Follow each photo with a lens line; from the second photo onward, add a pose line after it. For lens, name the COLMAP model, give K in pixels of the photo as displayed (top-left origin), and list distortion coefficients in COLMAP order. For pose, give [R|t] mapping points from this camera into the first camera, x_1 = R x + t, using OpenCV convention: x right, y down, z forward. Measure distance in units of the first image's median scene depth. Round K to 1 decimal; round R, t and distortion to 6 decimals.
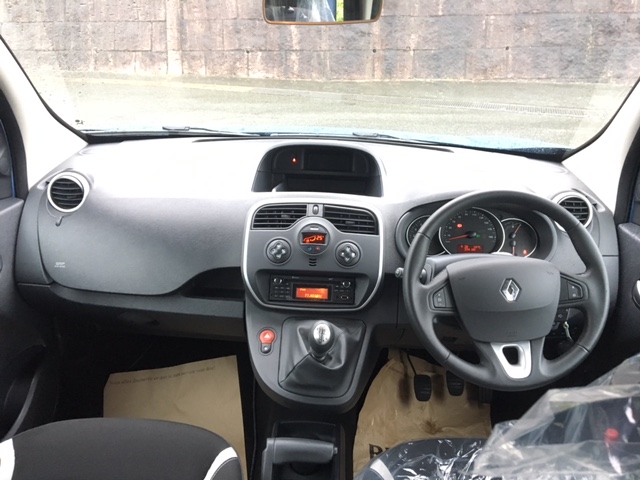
lens RADIAL K [[531.3, 0, 320.0], [0, 531.3, 240.0], [0, 0, 1]] dist [0.007396, -0.008752]
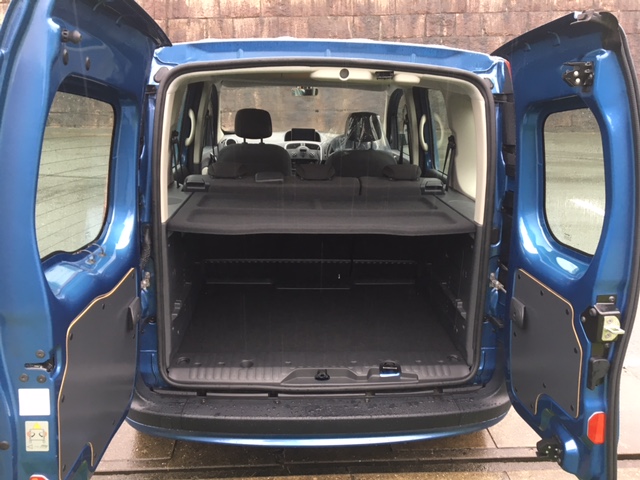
lens RADIAL K [[531.3, 0, 320.0], [0, 531.3, 240.0], [0, 0, 1]] dist [0.007396, -0.008752]
pose [[0.994813, -0.034810, 0.095583, -0.030144], [0.045119, 0.993137, -0.107900, 0.113811], [-0.091171, 0.111653, 0.989556, -0.293043]]
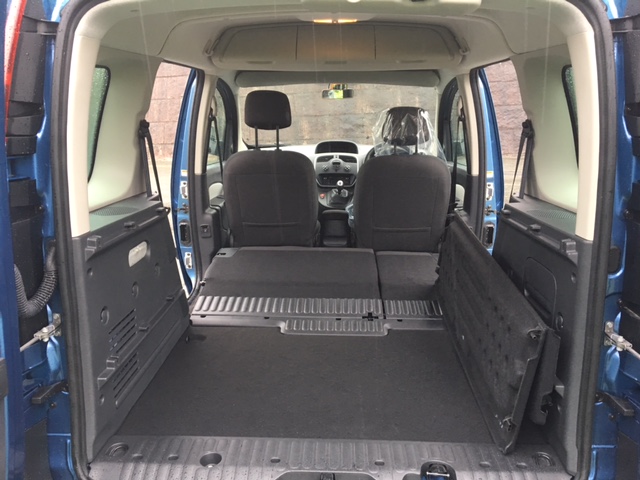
lens RADIAL K [[531.3, 0, 320.0], [0, 531.3, 240.0], [0, 0, 1]] dist [0.007396, -0.008752]
pose [[0.999509, -0.030484, -0.007278, -0.010853], [0.028745, 0.984211, -0.174647, 0.108410], [0.012487, 0.174352, 0.984604, -0.222194]]
